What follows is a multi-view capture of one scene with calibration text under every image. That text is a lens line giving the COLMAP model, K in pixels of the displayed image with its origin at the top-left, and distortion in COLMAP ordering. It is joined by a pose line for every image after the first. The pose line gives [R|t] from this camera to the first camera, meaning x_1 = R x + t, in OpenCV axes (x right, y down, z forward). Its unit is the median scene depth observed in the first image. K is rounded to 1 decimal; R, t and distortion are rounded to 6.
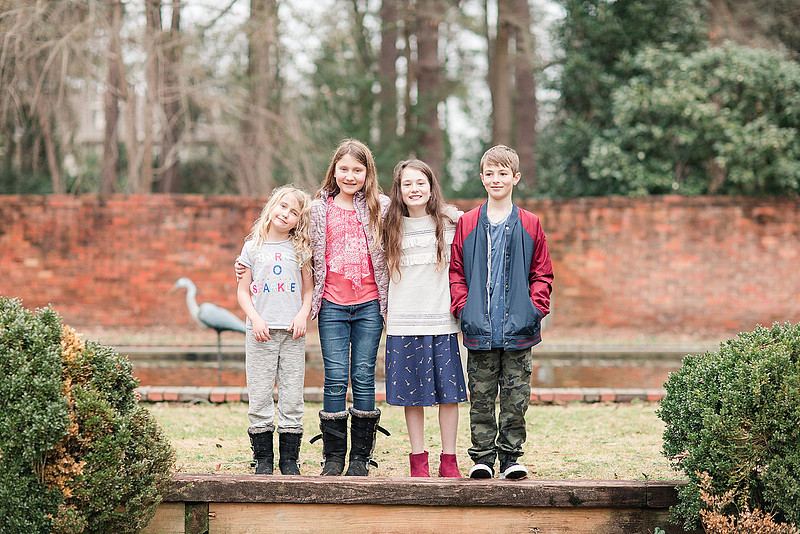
lens RADIAL K [[1867.7, 0, 474.0], [0, 1867.7, 264.9], [0, 0, 1]] dist [0.050523, -0.365426]
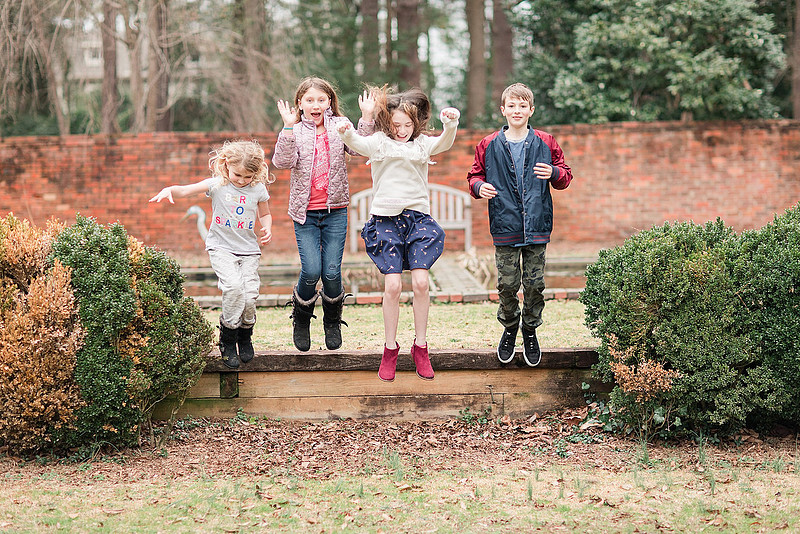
lens RADIAL K [[1867.7, 0, 474.0], [0, 1867.7, 264.9], [0, 0, 1]] dist [0.050523, -0.365426]
pose [[0.999661, -0.025439, 0.005517, 0.005860], [0.025207, 0.998935, 0.038653, 0.002370], [-0.006494, -0.038500, 0.999237, -0.104406]]
